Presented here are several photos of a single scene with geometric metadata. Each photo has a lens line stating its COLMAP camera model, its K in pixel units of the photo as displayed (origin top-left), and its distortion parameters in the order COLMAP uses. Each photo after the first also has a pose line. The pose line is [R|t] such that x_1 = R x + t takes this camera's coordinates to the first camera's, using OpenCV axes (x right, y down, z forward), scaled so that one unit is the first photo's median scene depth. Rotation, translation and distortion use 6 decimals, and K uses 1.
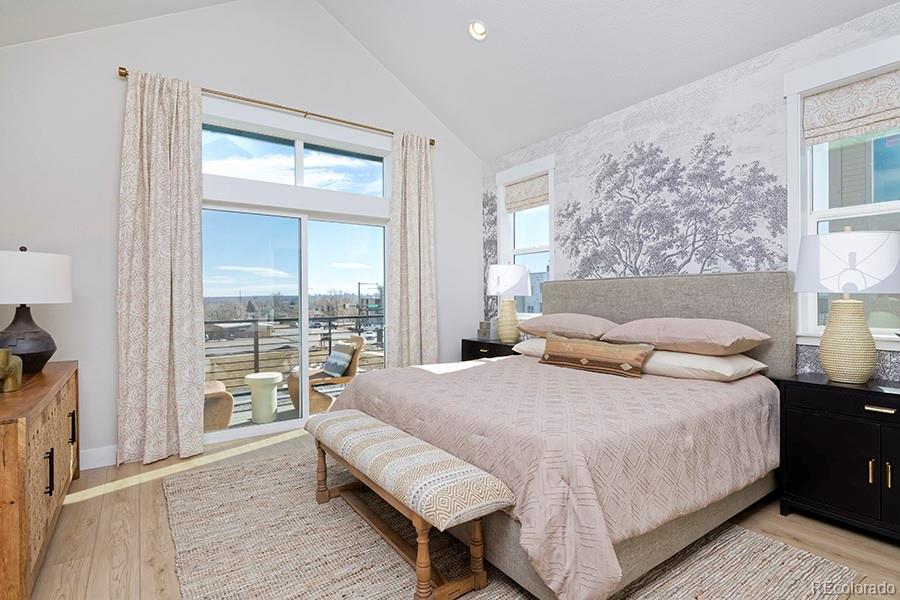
lens RADIAL K [[452.6, 0, 451.7], [0, 452.6, 299.1], [0, 0, 1]] dist [-0.005976, -0.001388]
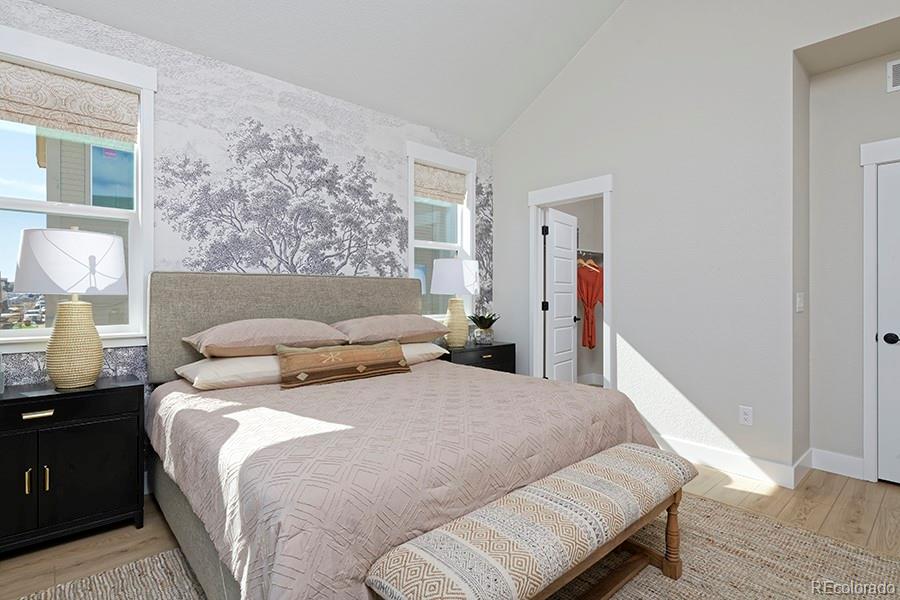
lens RADIAL K [[452.6, 0, 470.5], [0, 452.6, 291.2], [0, 0, 1]] dist [-0.005976, -0.001388]
pose [[-0.147246, 0.014625, 0.988992, -0.564660], [0.007228, 0.999880, -0.013710, -0.001144], [-0.989074, 0.005130, -0.147334, 0.822939]]
